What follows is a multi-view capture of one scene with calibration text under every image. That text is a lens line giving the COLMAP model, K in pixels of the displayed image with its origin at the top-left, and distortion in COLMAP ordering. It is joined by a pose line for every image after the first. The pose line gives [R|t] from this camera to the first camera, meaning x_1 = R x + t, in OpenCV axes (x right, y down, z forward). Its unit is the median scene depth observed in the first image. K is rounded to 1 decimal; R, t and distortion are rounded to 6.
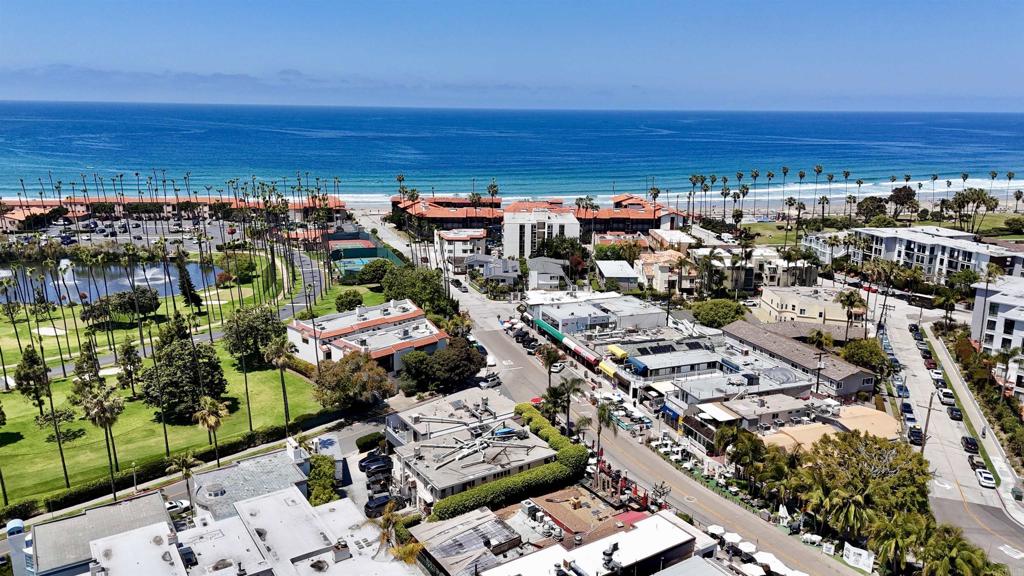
lens RADIAL K [[750.0, 0, 512.0], [0, 750.0, 288.0], [0, 0, 1]] dist [0.069782, -0.064370]
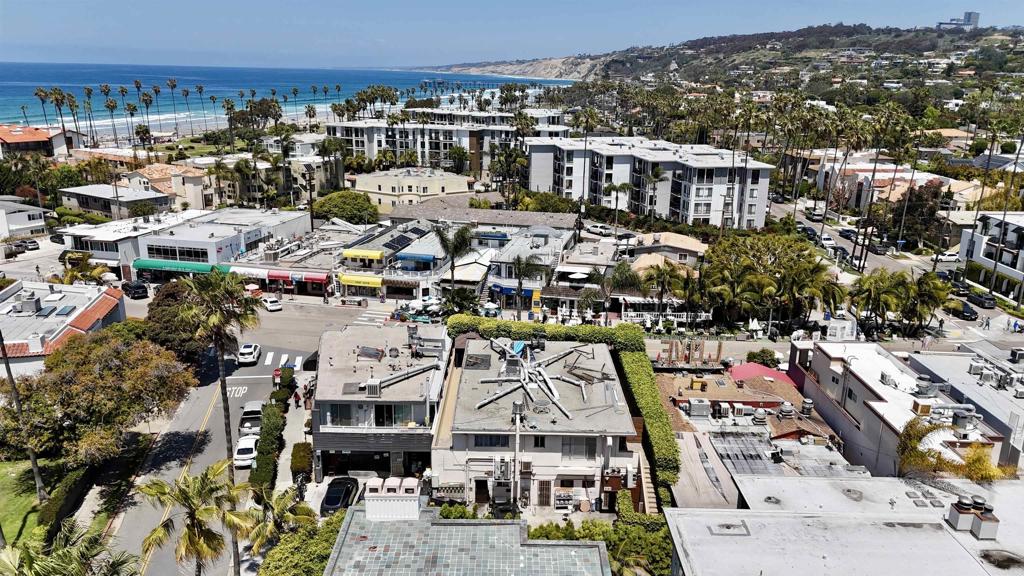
lens RADIAL K [[750.0, 0, 512.0], [0, 750.0, 288.0], [0, 0, 1]] dist [0.069782, -0.064370]
pose [[0.549528, -0.233291, 0.802243, -0.259047], [0.185471, 0.970328, 0.155124, 0.020182], [-0.814628, 0.063548, 0.576492, 0.318358]]
